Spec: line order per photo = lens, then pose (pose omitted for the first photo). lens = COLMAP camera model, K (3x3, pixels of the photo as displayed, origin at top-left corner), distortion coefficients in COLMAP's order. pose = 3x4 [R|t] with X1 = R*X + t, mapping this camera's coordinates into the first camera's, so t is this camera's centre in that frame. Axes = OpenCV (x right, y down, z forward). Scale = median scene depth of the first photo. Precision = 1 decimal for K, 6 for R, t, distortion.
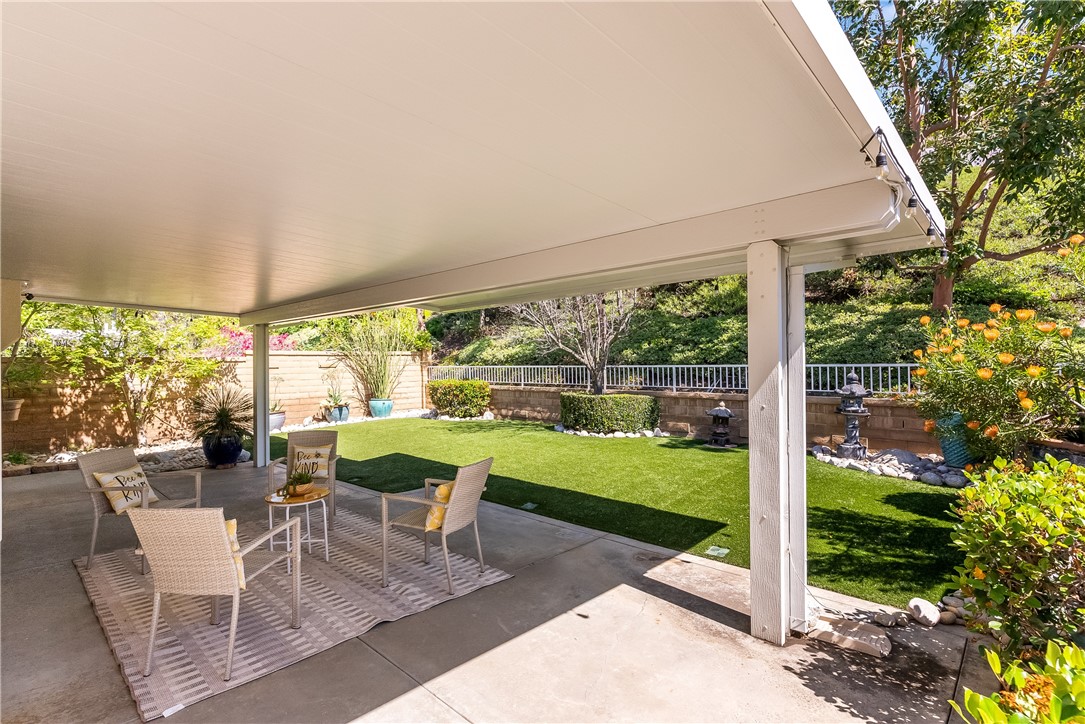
lens RADIAL K [[529.6, 0, 543.1], [0, 529.6, 363.7], [0, 0, 1]] dist [-0.005268, 0.001897]
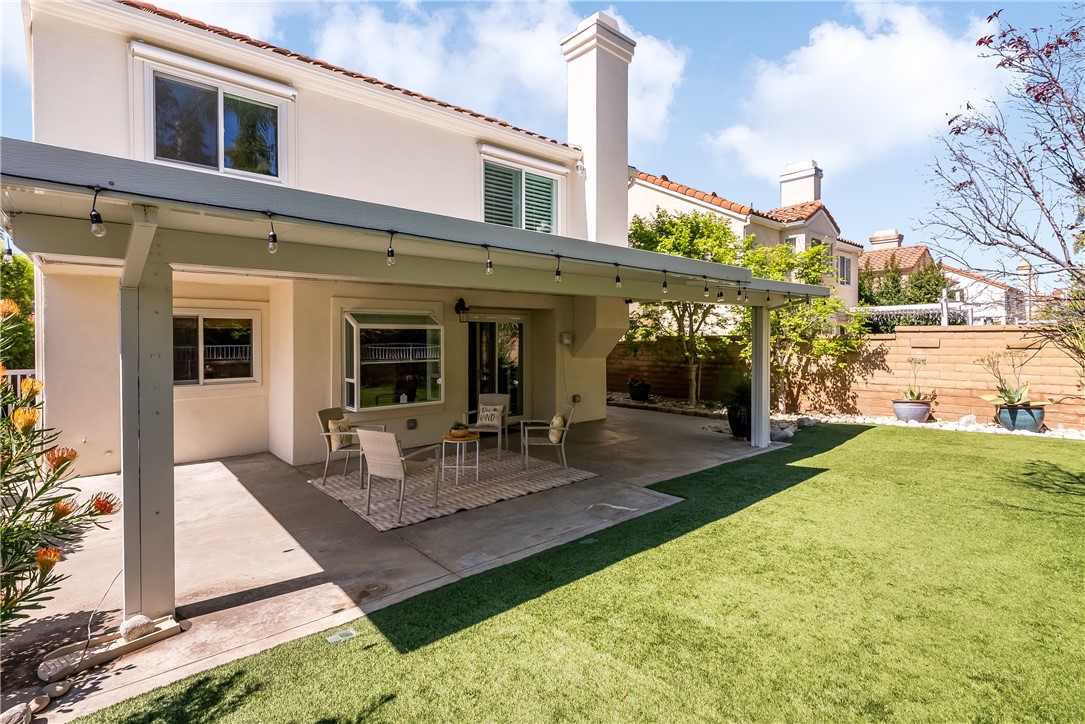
lens RADIAL K [[529.6, 0, 546.1], [0, 529.6, 339.1], [0, 0, 1]] dist [-0.005268, 0.001897]
pose [[-0.102897, 0.013493, -0.994600, 1.105179], [0.008029, 0.999887, 0.012734, -0.061985], [0.994660, -0.006675, -0.102994, 1.479928]]
